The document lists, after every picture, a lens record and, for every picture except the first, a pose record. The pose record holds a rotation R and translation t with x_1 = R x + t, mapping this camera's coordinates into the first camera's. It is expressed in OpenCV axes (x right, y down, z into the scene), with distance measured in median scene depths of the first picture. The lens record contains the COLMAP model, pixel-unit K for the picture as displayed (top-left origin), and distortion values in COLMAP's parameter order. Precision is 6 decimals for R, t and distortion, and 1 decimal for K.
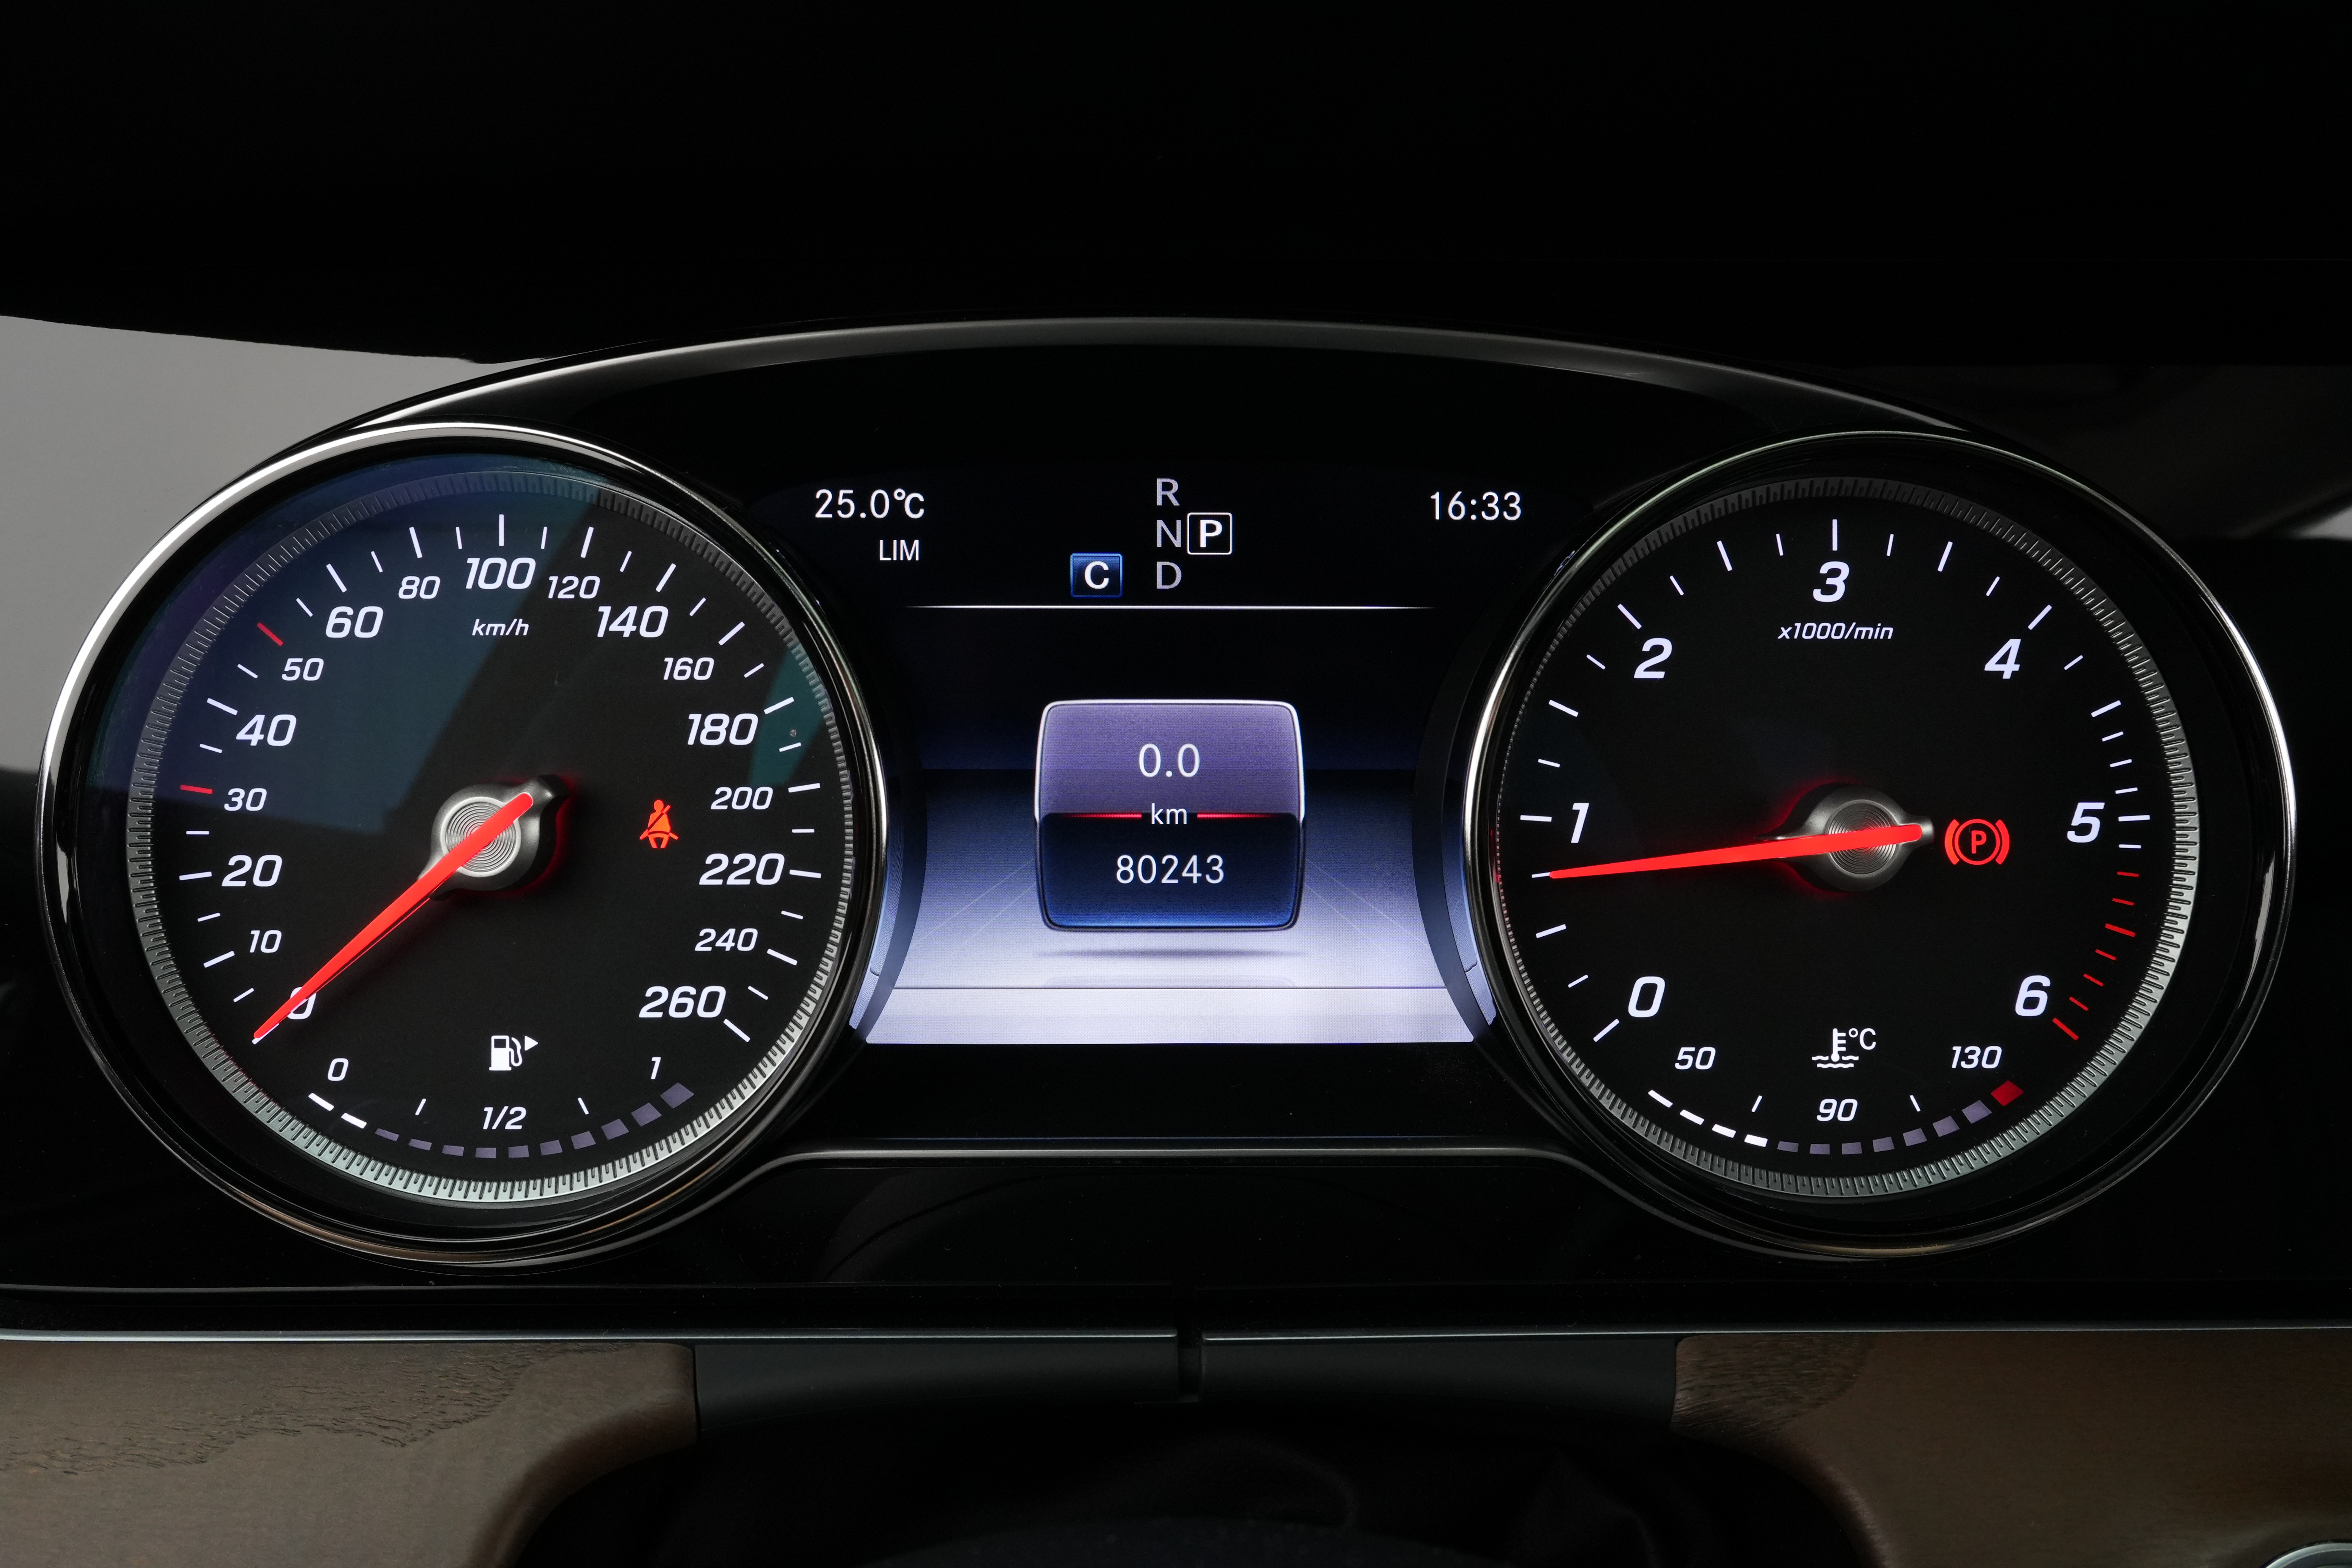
lens RADIAL K [[1811.8, 0, 1173.3], [0, 1811.8, 788.2], [0, 0, 1]] dist [-0.015262, 0.019399]
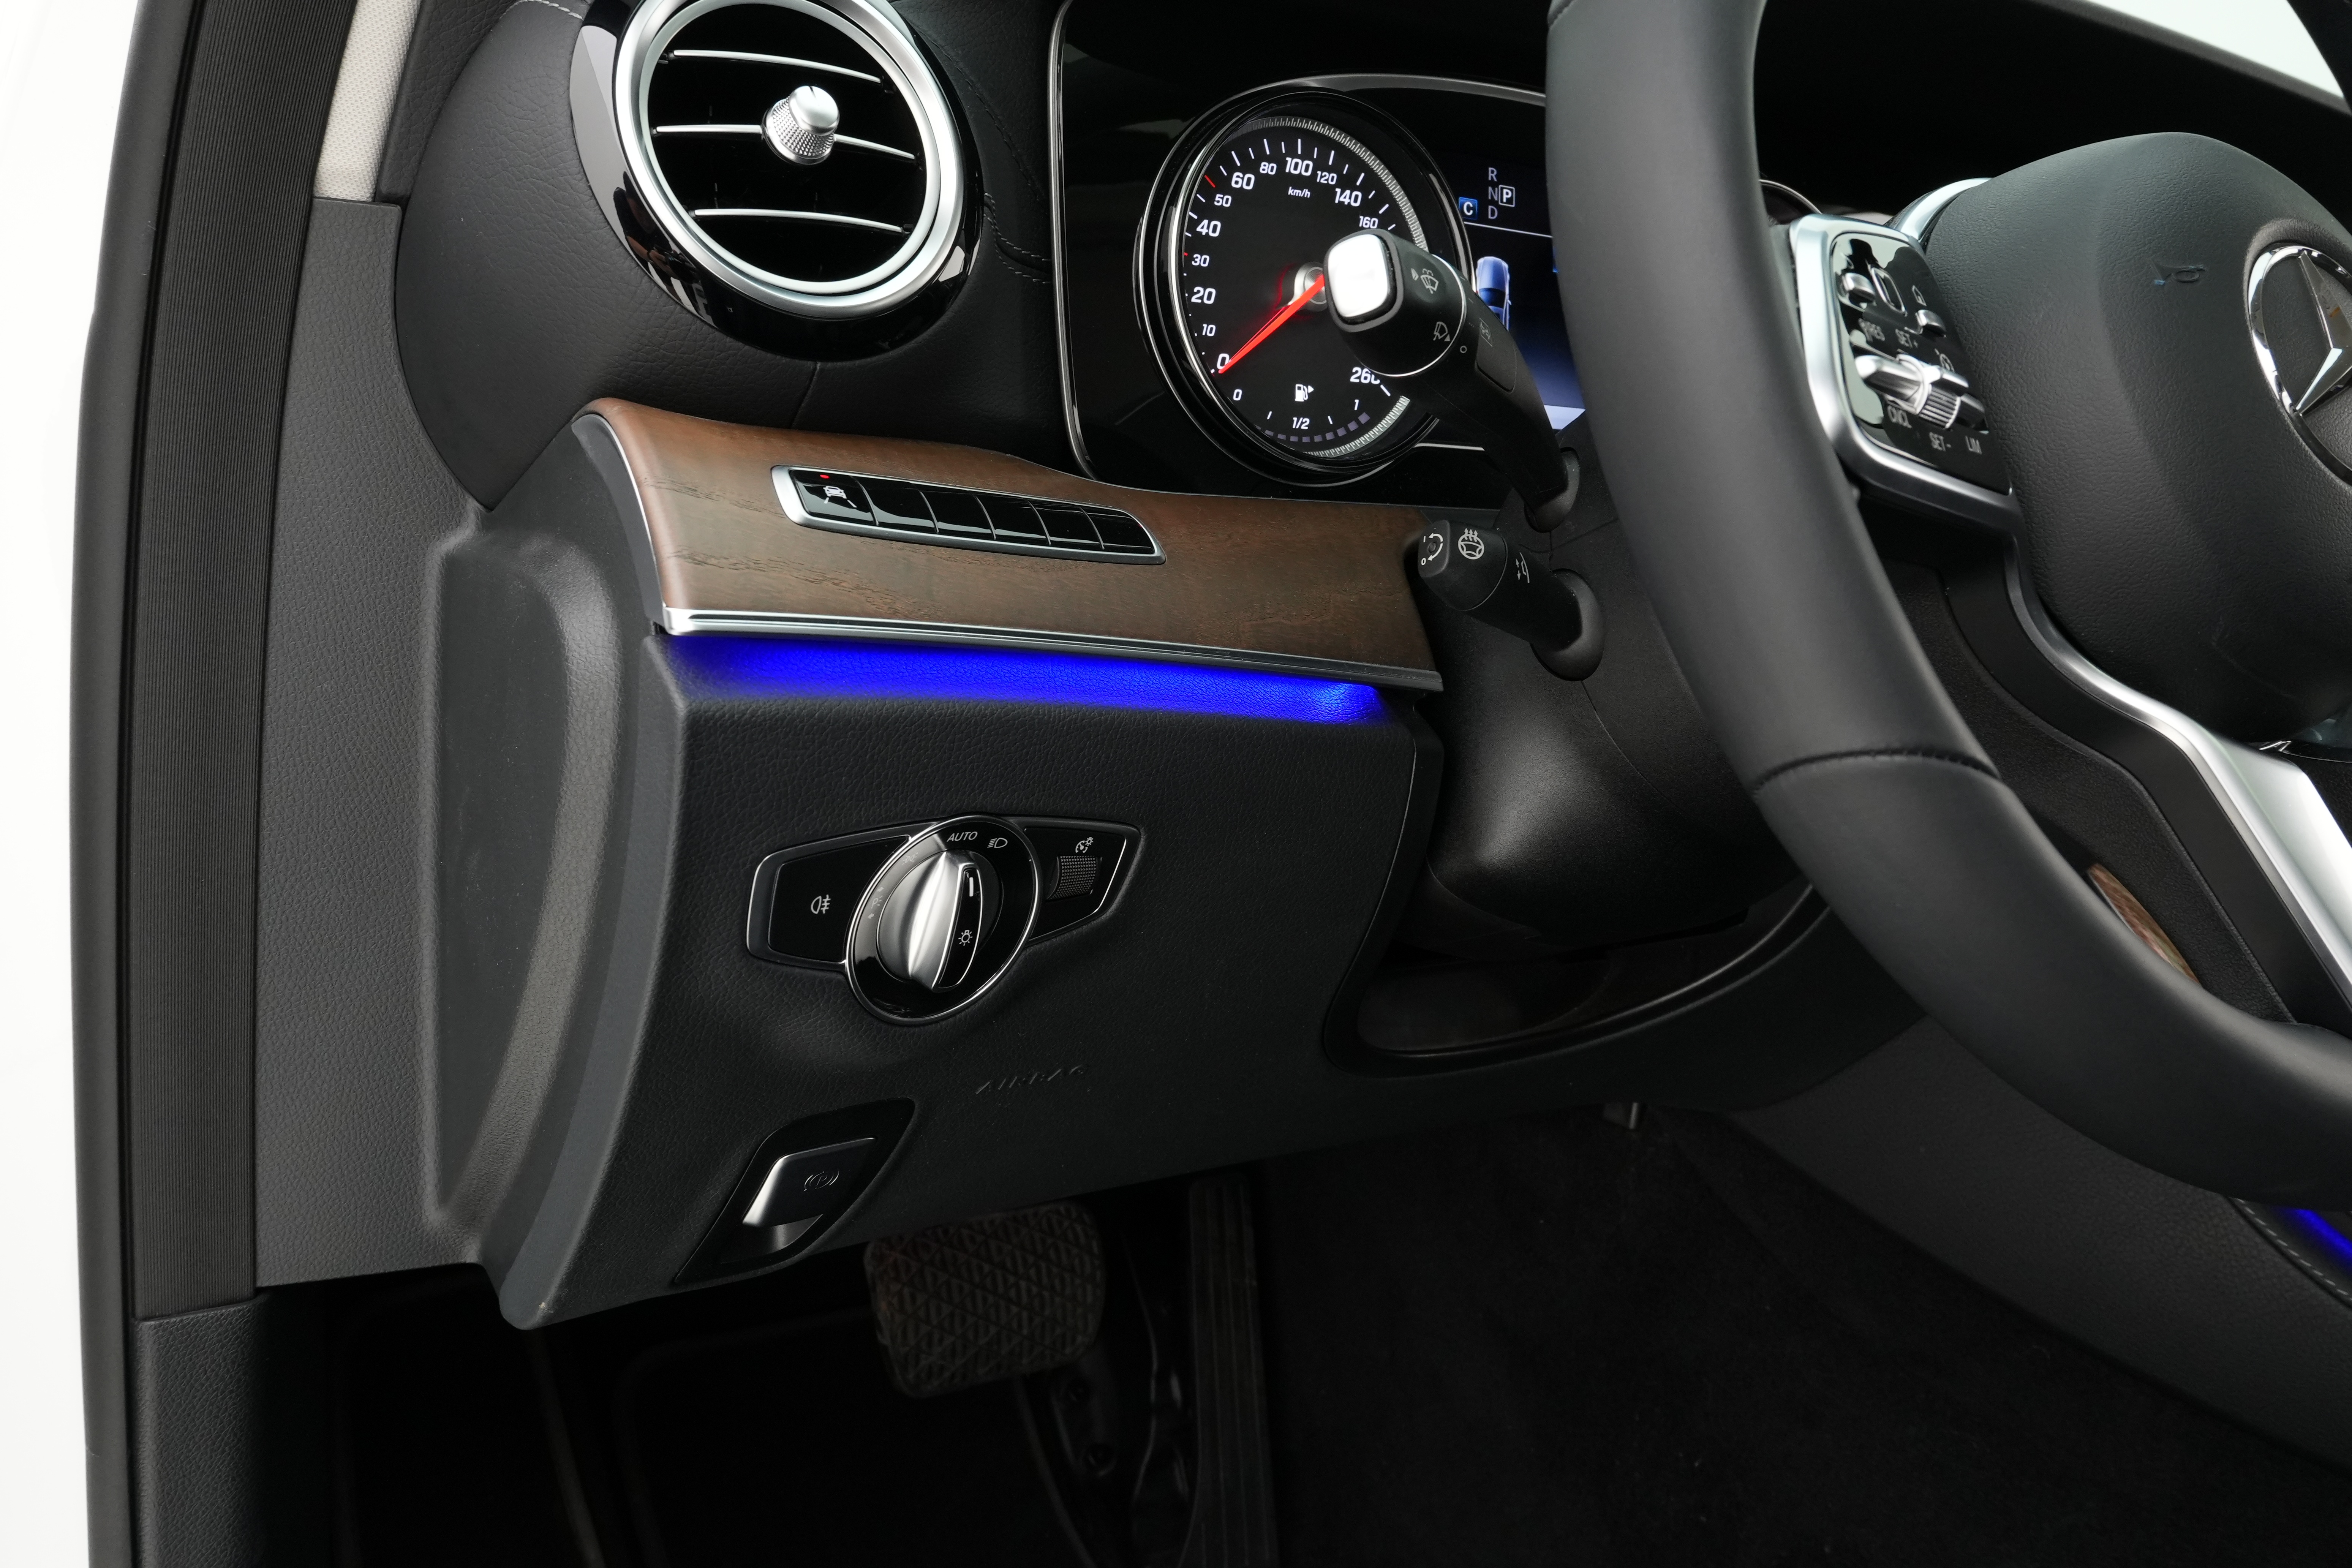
lens RADIAL K [[1811.8, 0, 1168.5], [0, 1811.8, 778.6], [0, 0, 1]] dist [-0.015262, 0.019399]
pose [[0.863928, -0.035796, 0.502342, -1.599600], [0.003982, 0.997925, 0.064263, 0.463894], [-0.503600, -0.053518, 0.862277, -0.805660]]
